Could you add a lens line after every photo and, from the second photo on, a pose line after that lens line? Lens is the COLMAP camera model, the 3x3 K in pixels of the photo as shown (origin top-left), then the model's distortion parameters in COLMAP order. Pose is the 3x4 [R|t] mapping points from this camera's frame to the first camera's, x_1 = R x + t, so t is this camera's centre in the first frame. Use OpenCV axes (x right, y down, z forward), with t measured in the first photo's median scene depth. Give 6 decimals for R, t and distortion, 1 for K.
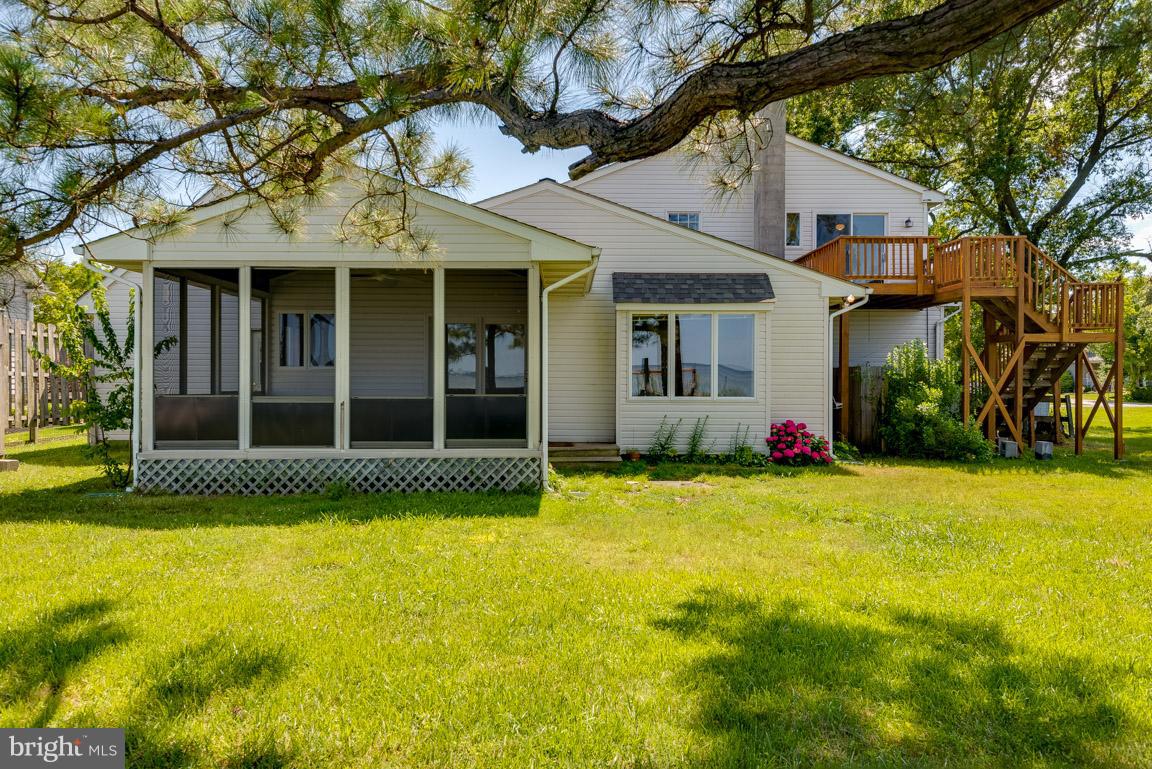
lens RADIAL K [[526.2, 0, 570.9], [0, 526.2, 387.5], [0, 0, 1]] dist [-0.002521, -0.001049]
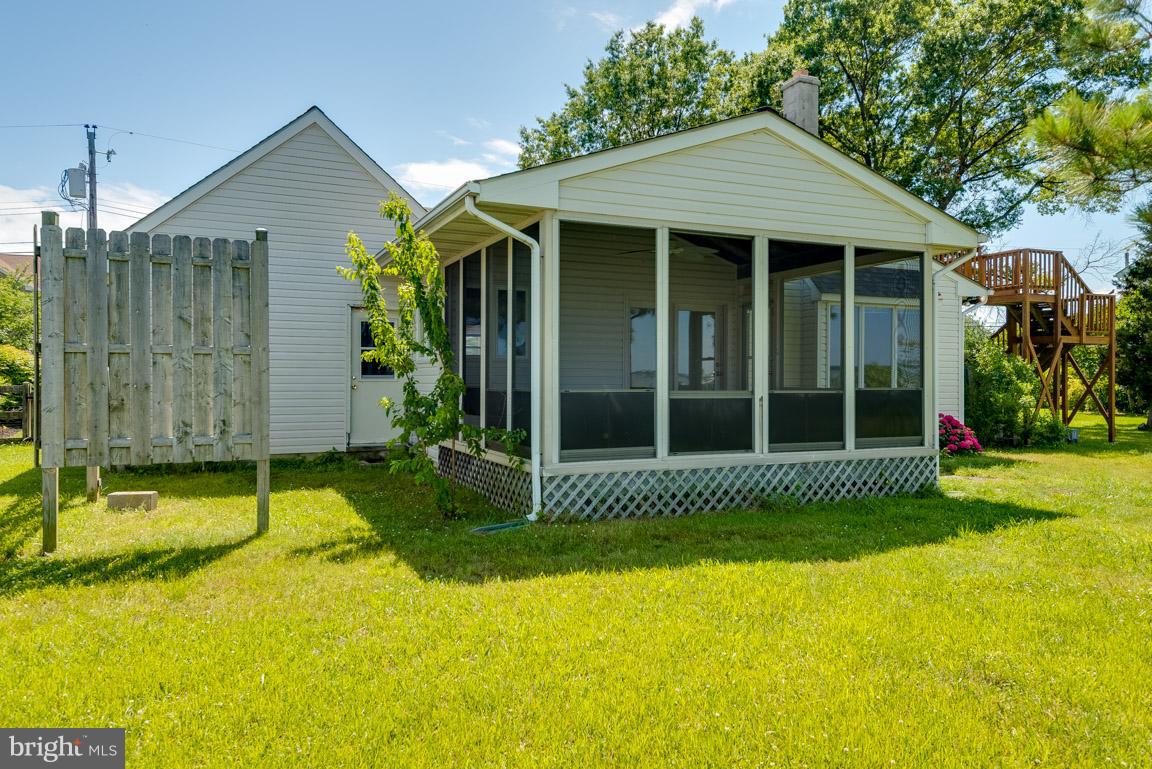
lens RADIAL K [[776.5, 0, 574.3], [0, 776.5, 370.5], [0, 0, 1]] dist [0.002515, 0.000303]
pose [[0.931367, 0.005192, 0.364045, -1.160224], [-0.000600, 0.999919, -0.012724, 0.001713], [-0.364081, 0.011632, 0.931294, -0.036883]]
